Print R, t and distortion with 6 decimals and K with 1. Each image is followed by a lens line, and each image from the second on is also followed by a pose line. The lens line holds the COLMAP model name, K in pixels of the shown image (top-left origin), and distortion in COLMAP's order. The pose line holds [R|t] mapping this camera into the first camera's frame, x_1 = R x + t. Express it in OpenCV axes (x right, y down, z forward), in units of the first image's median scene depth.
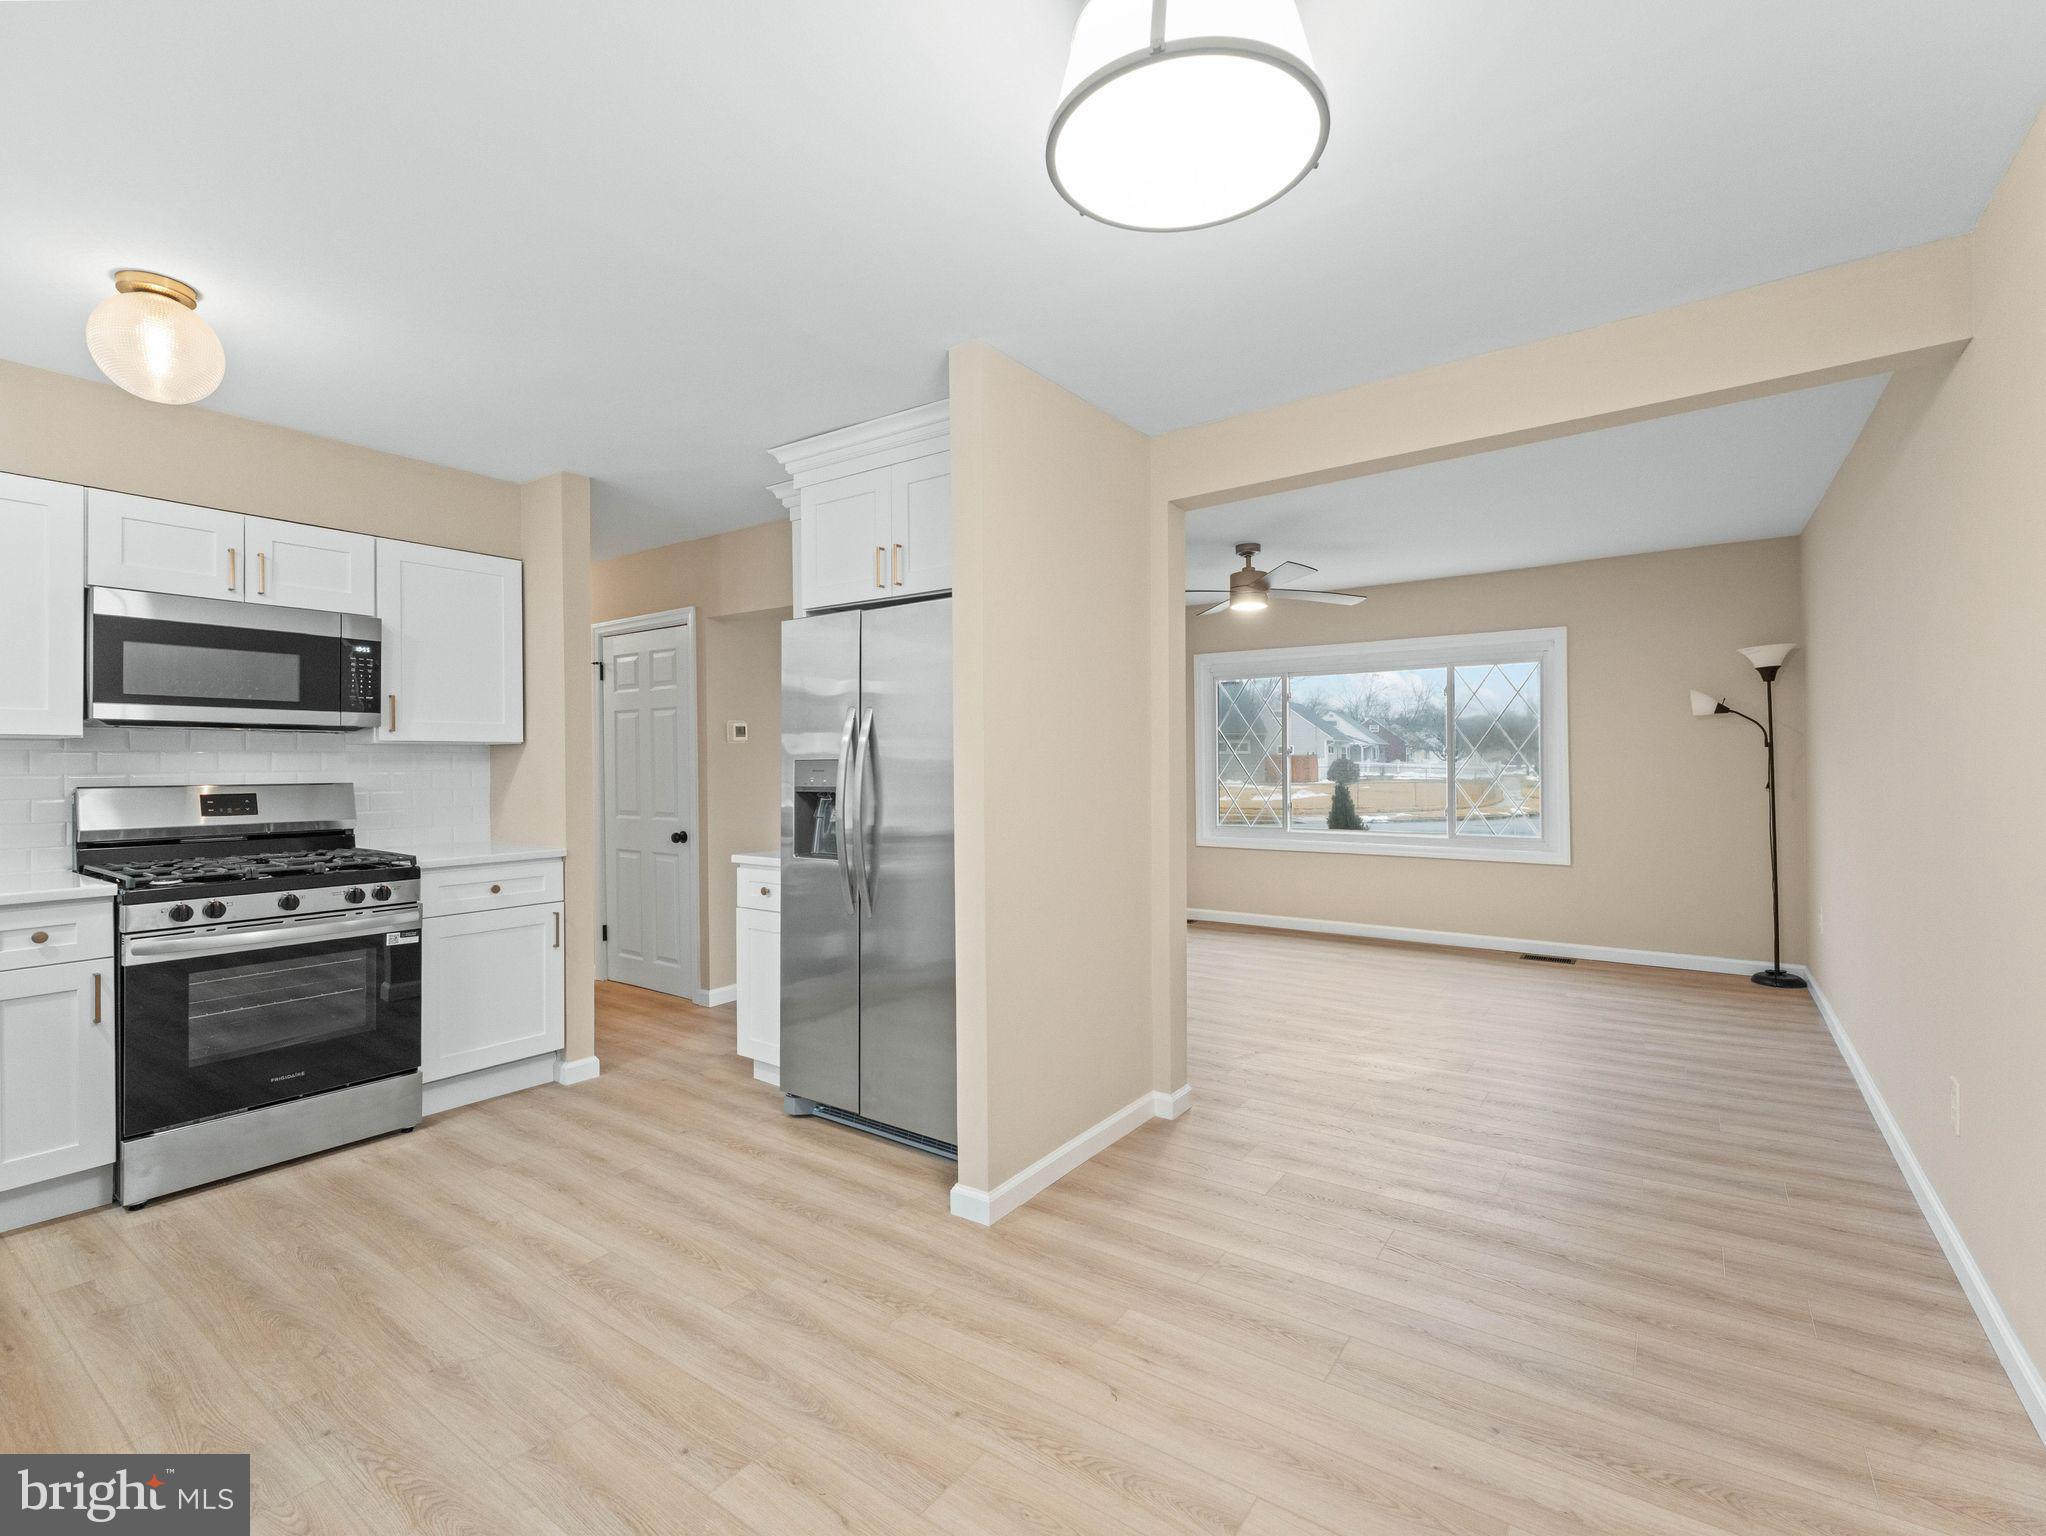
lens RADIAL K [[926.6, 0, 1003.8], [0, 926.6, 763.1], [0, 0, 1]] dist [-0.008721, 0.001654]
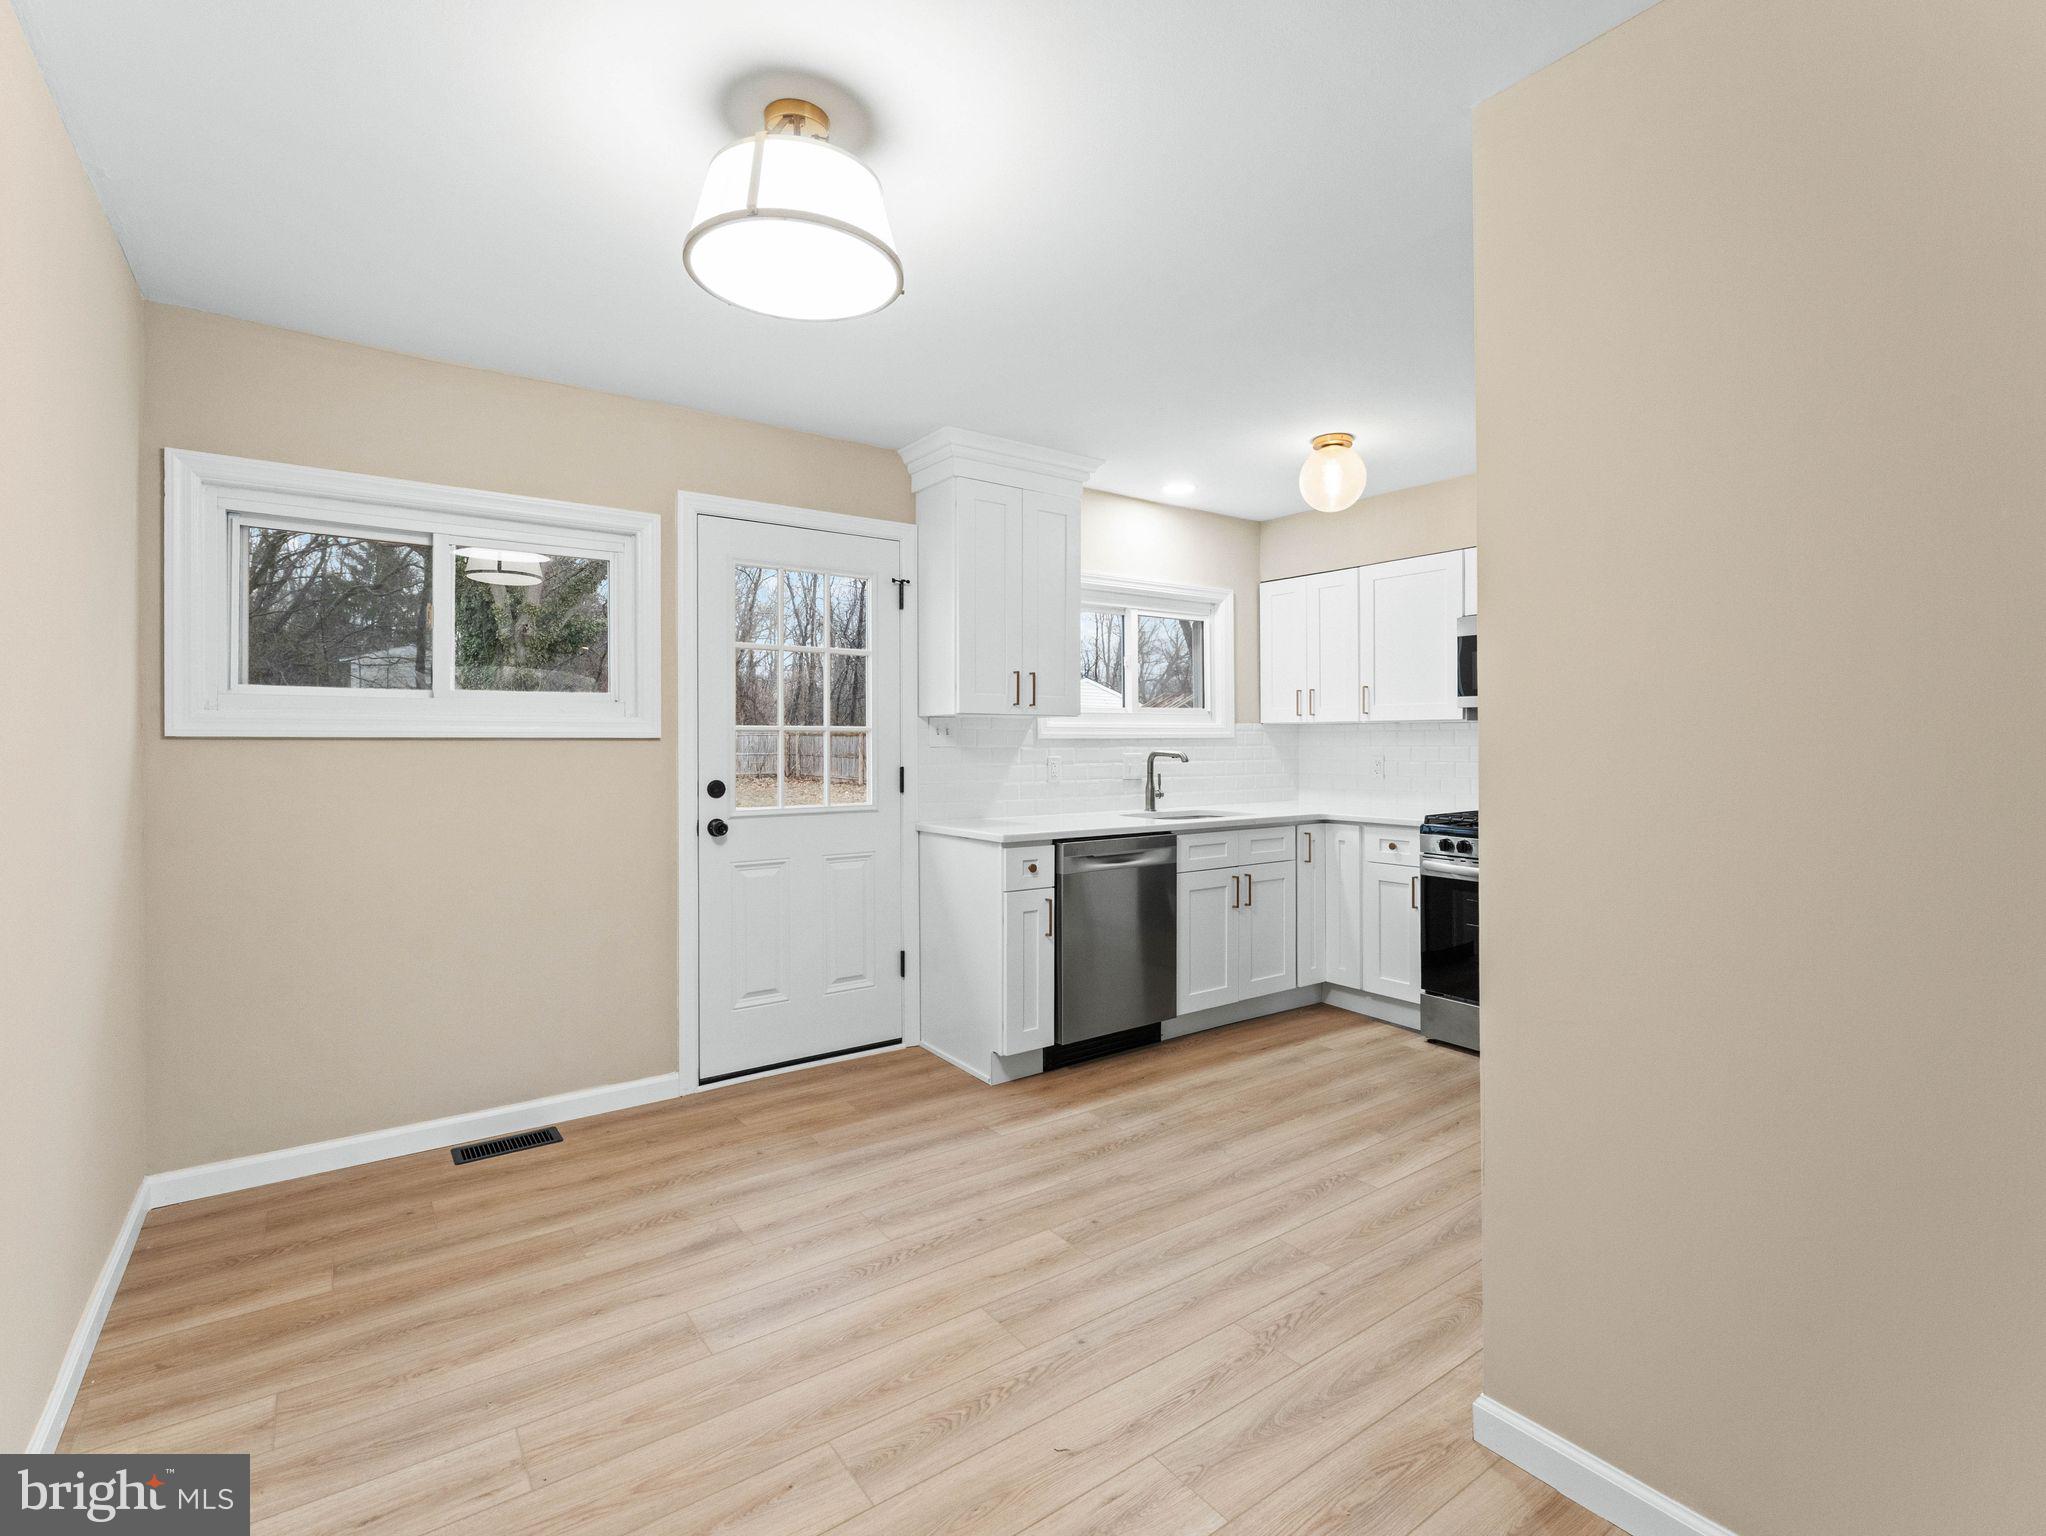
lens RADIAL K [[926.6, 0, 1043.2], [0, 926.6, 737.0], [0, 0, 1]] dist [-0.008721, 0.001654]
pose [[-0.277993, 0.003647, -0.960576, 0.491998], [0.000832, 0.999993, 0.003556, -0.007197], [0.960583, 0.000190, -0.277994, 0.614422]]
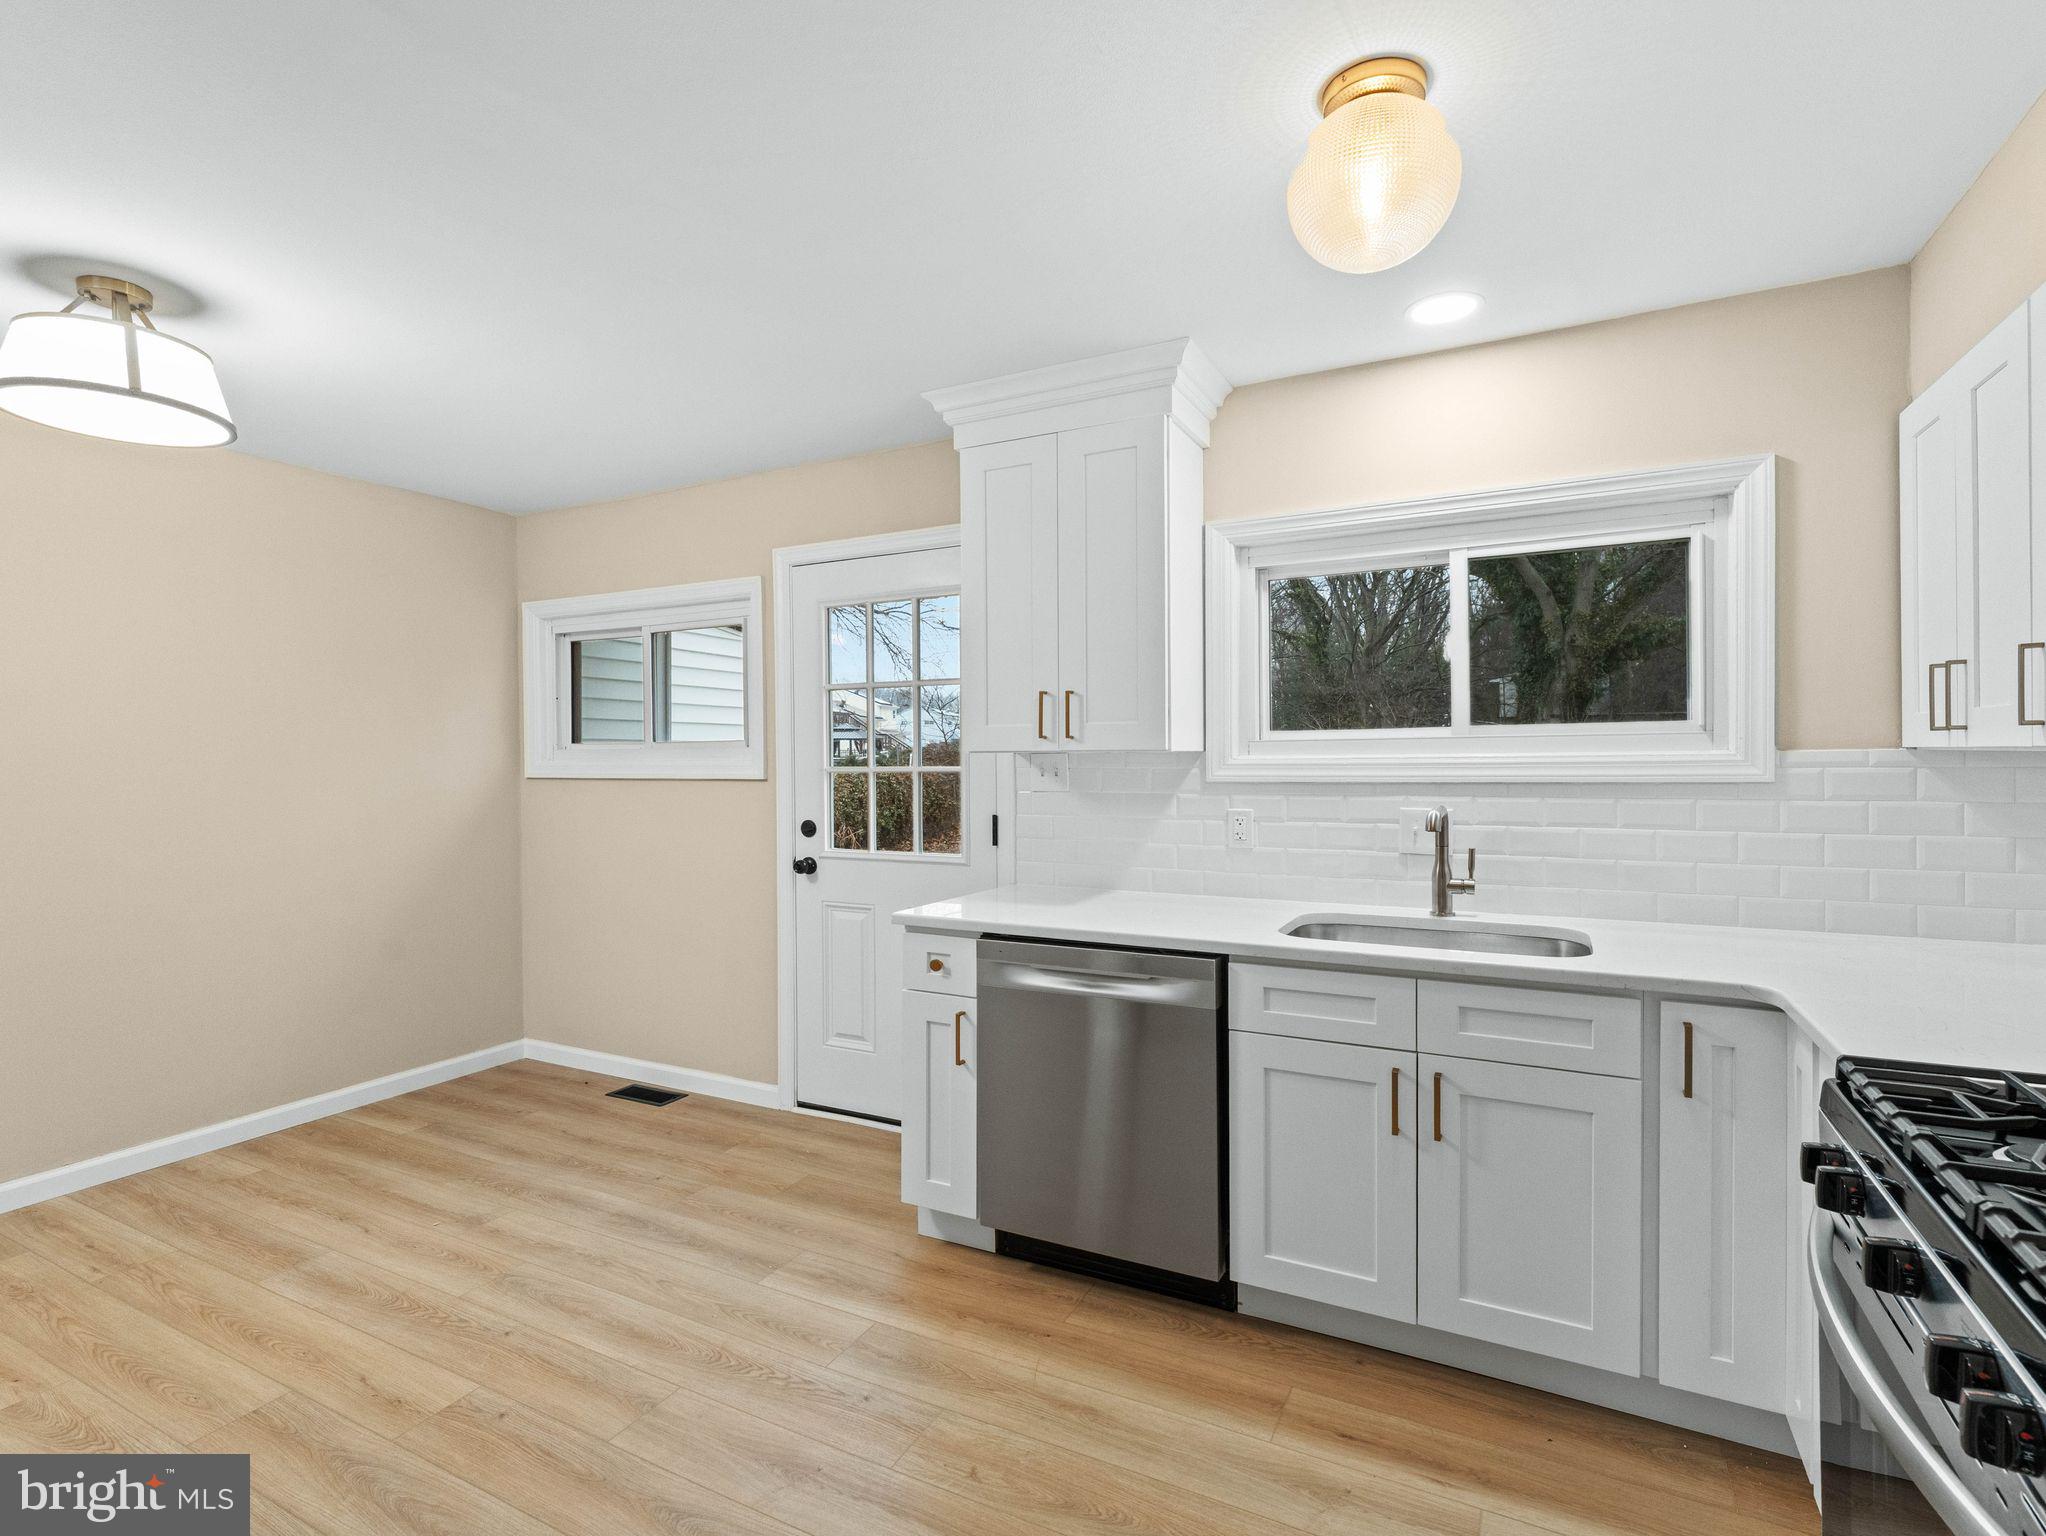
lens RADIAL K [[926.6, 0, 1029.0], [0, 926.6, 759.3], [0, 0, 1]] dist [-0.008721, 0.001654]
pose [[-0.978459, 0.013417, -0.206004, -0.330326], [0.012137, 0.999898, 0.007478, -0.027853], [0.206084, 0.004817, -0.978523, 1.028186]]
